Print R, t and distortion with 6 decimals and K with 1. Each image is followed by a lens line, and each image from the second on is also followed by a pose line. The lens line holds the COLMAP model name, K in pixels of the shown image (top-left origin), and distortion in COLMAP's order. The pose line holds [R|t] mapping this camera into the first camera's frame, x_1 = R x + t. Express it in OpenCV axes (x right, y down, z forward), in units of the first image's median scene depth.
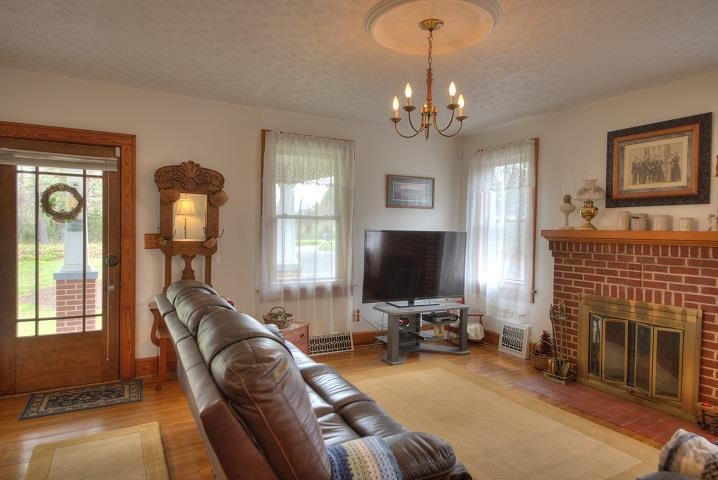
lens RADIAL K [[433.9, 0, 355.8], [0, 433.9, 239.8], [0, 0, 1]] dist [0.051397, -0.024053]
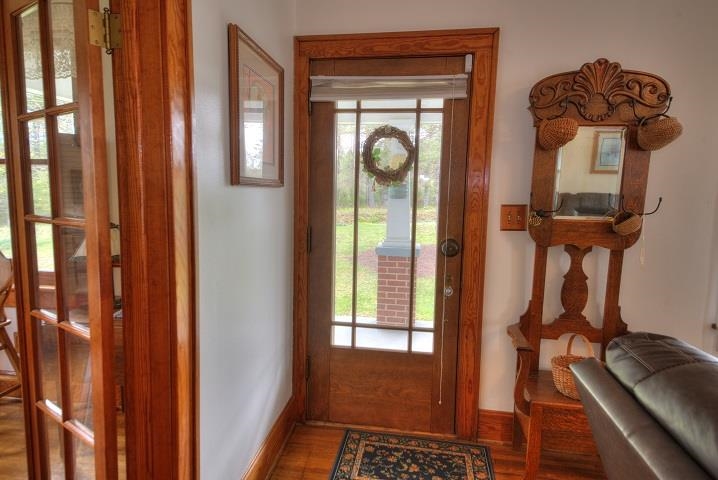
lens RADIAL K [[433.9, 0, 357.6], [0, 433.9, 241.5], [0, 0, 1]] dist [0.051397, -0.024053]
pose [[0.796927, 0.069221, -0.600097, -0.295426], [-0.022912, 0.996162, 0.084480, -0.009833], [0.603641, -0.053575, 0.795454, 0.439609]]
